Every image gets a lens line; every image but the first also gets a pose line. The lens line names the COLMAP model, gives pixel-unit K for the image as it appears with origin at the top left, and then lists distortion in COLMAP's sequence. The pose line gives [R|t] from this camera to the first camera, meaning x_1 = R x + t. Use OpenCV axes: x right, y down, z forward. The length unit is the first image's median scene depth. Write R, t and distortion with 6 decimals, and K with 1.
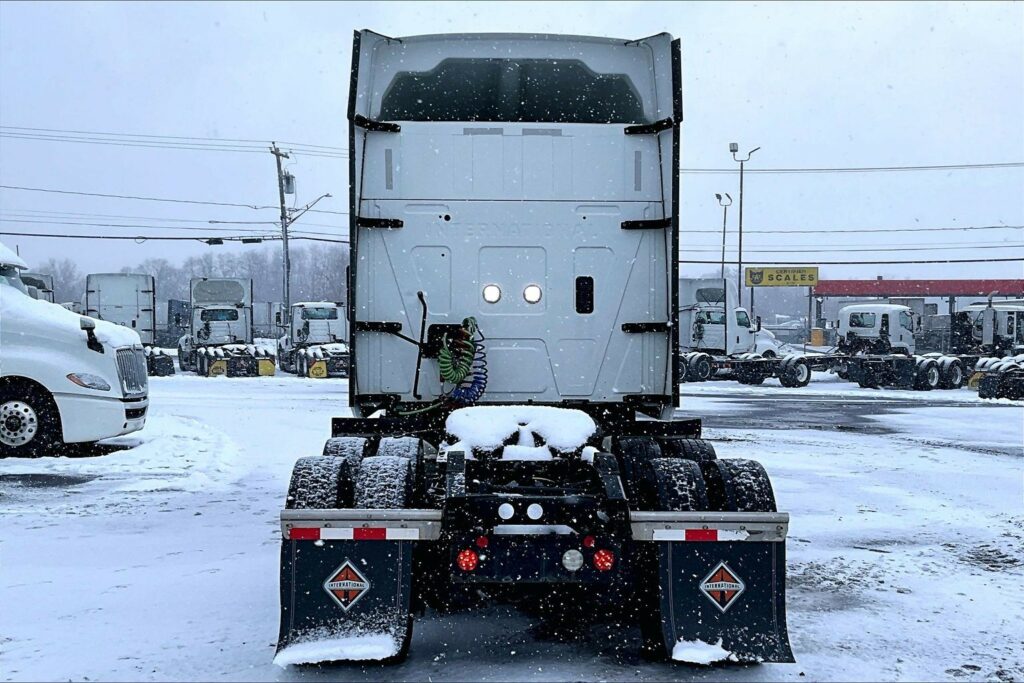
lens RADIAL K [[1240.7, 0, 531.5], [0, 1240.7, 350.3], [0, 0, 1]] dist [0.072723, 0.000000]
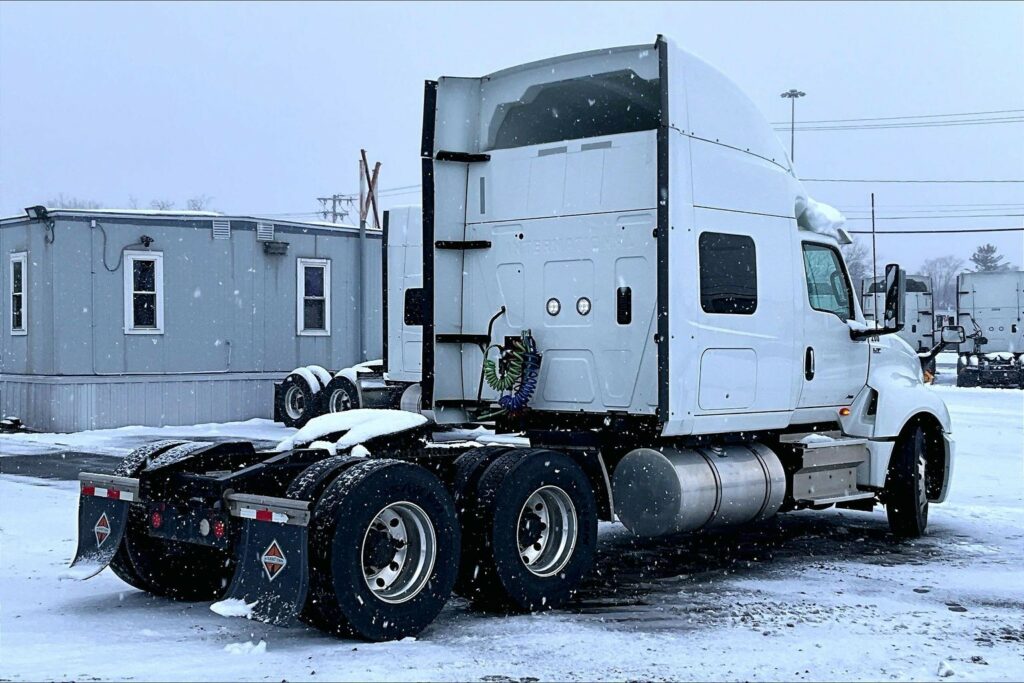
lens RADIAL K [[1545.1, 0, 521.0], [0, 1545.1, 333.1], [0, 0, 1]] dist [0.026036, 0.000000]
pose [[0.665675, -0.010845, -0.746163, 0.915264], [-0.000842, 0.999883, -0.015284, -0.003752], [0.746241, 0.010803, 0.665588, 0.119615]]
